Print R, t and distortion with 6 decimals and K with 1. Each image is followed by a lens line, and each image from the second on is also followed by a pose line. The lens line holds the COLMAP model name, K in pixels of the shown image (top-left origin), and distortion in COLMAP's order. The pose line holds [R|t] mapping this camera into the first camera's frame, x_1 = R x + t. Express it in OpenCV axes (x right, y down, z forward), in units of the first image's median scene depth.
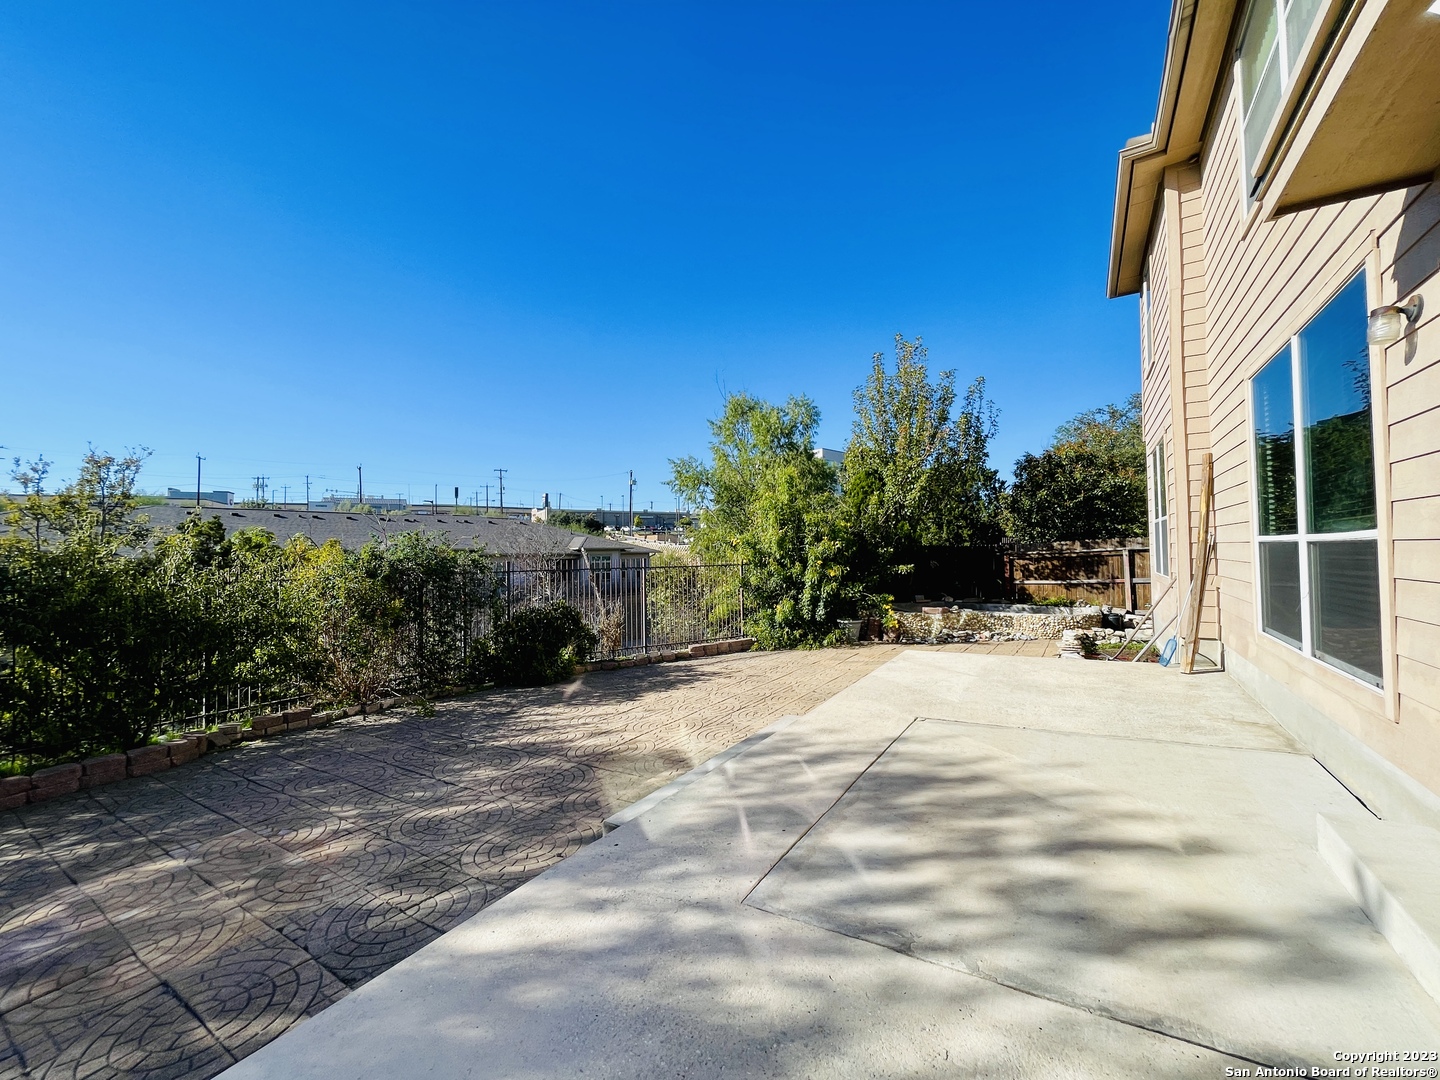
lens RADIAL K [[581.8, 0, 722.0], [0, 581.8, 535.5], [0, 0, 1]] dist [-0.001206, -0.000366]
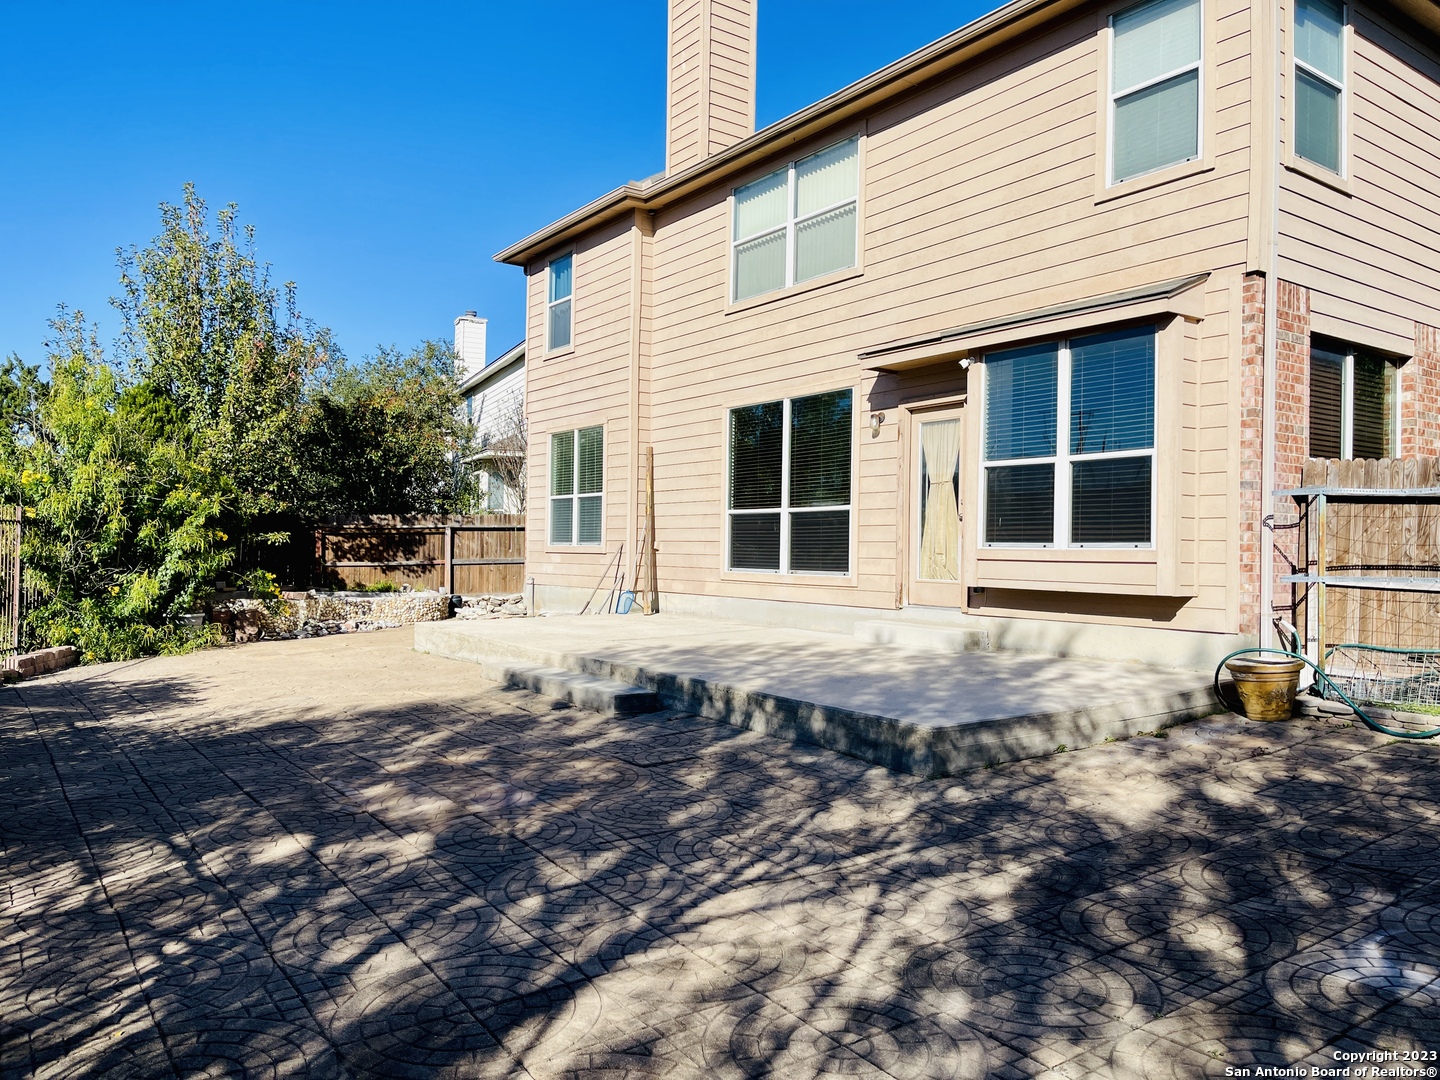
lens RADIAL K [[1096.5, 0, 720.0], [0, 1096.5, 540.0], [0, 0, 1]] dist [0.069101, -0.091176]
pose [[0.370463, 0.040670, 0.927956, -0.716771], [-0.050802, 0.998433, -0.023478, 0.060541], [-0.927457, -0.038444, 0.371948, -0.030111]]
